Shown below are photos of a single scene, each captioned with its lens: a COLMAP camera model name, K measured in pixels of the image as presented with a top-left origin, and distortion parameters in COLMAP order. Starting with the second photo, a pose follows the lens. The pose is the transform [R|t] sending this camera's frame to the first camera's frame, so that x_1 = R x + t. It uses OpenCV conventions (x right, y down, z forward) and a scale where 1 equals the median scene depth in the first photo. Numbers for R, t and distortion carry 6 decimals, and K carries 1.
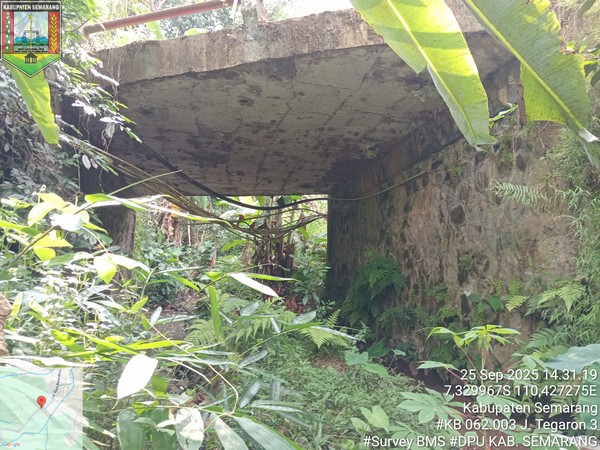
lens RADIAL K [[432.8, 0, 311.9], [0, 432.8, 216.6], [0, 0, 1]] dist [0.009128, -0.097383]
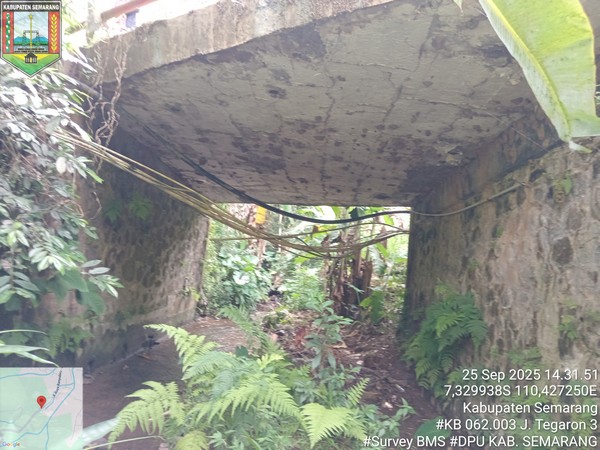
lens RADIAL K [[432.8, 0, 311.9], [0, 432.8, 216.6], [0, 0, 1]] dist [0.009128, -0.097383]
pose [[0.968371, 0.039221, -0.246412, 0.098748], [-0.042646, 0.999053, -0.008573, -0.027828], [0.245843, 0.018810, 0.969127, 0.209144]]
